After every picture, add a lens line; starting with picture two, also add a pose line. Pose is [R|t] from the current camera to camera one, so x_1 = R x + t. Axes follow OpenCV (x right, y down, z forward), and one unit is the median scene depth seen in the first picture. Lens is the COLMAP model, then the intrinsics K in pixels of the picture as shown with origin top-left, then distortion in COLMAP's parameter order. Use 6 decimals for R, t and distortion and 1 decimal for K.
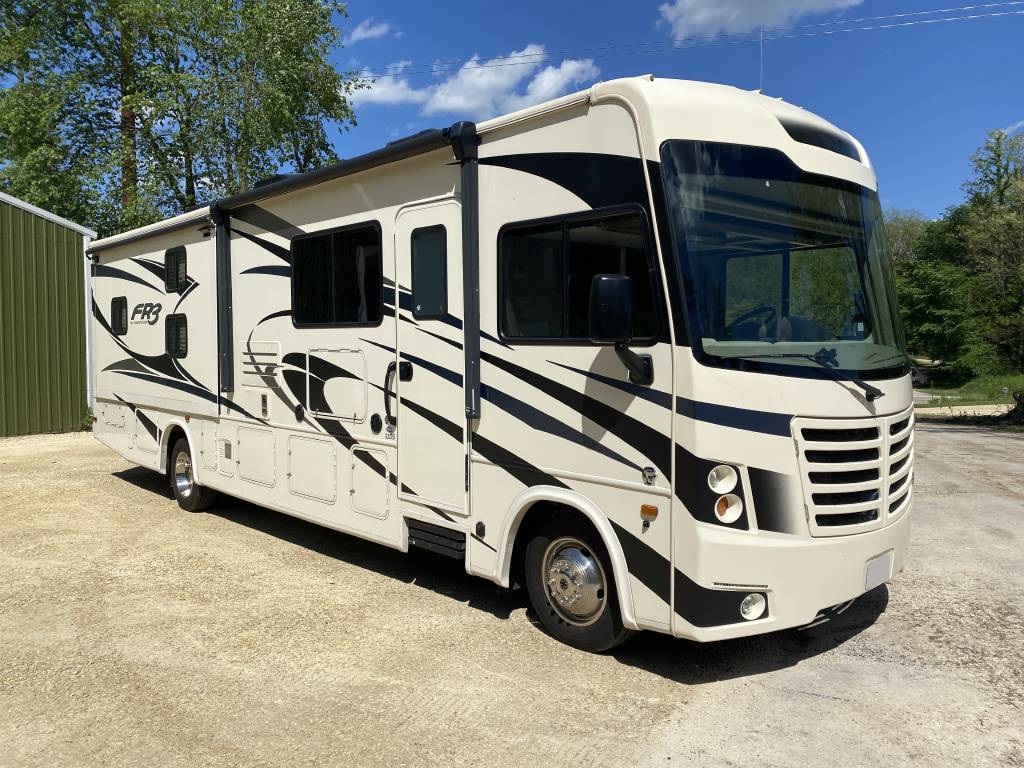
lens RADIAL K [[787.1, 0, 515.1], [0, 787.1, 382.5], [0, 0, 1]] dist [0.043706, -0.049720]
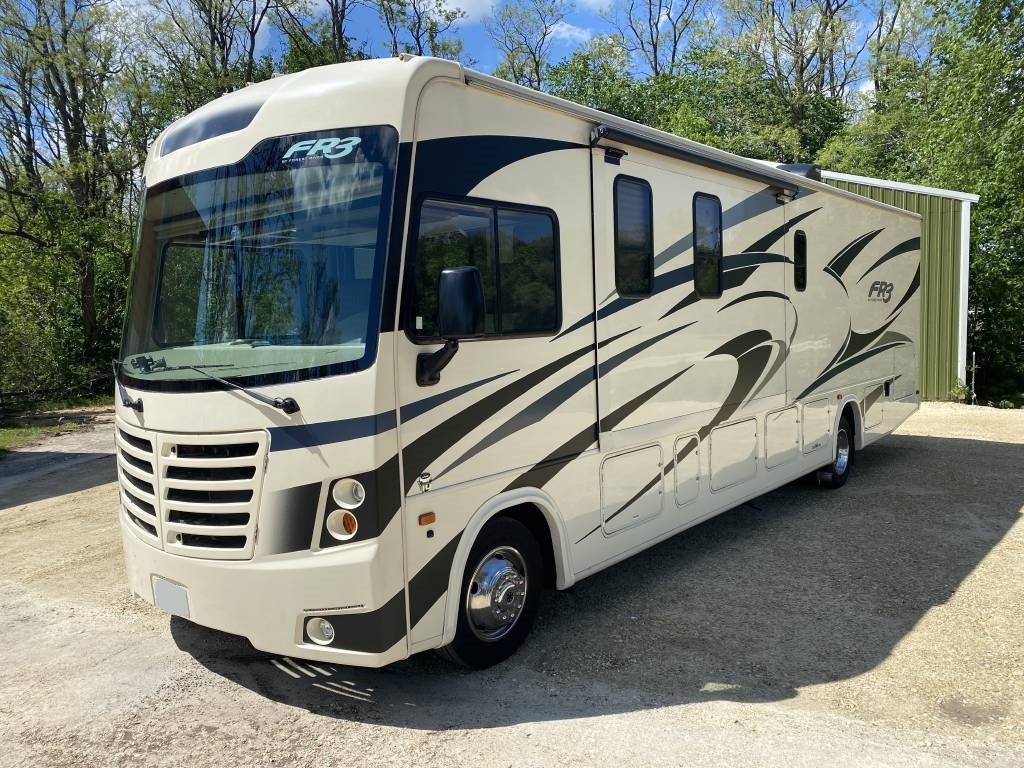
lens RADIAL K [[787.1, 0, 522.1], [0, 787.1, 392.0], [0, 0, 1]] dist [0.043706, -0.049720]
pose [[0.117836, 0.082144, -0.989630, 1.246646], [-0.026658, 0.996475, 0.079538, -0.076819], [0.992675, 0.017009, 0.119611, 1.146163]]
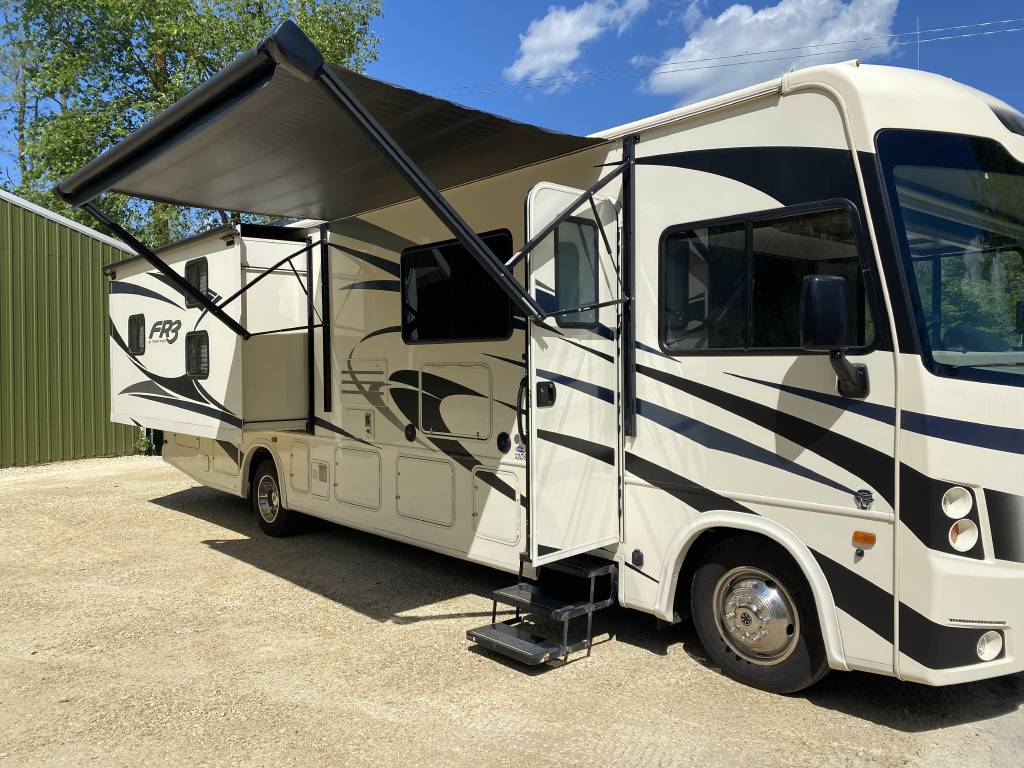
lens RADIAL K [[787.1, 0, 514.9], [0, 787.1, 381.2], [0, 0, 1]] dist [0.043706, -0.049720]
pose [[0.999722, -0.006483, -0.022688, -0.165536], [0.005802, 0.999535, -0.029937, 0.007098], [0.022872, 0.029797, 0.999294, 0.066581]]
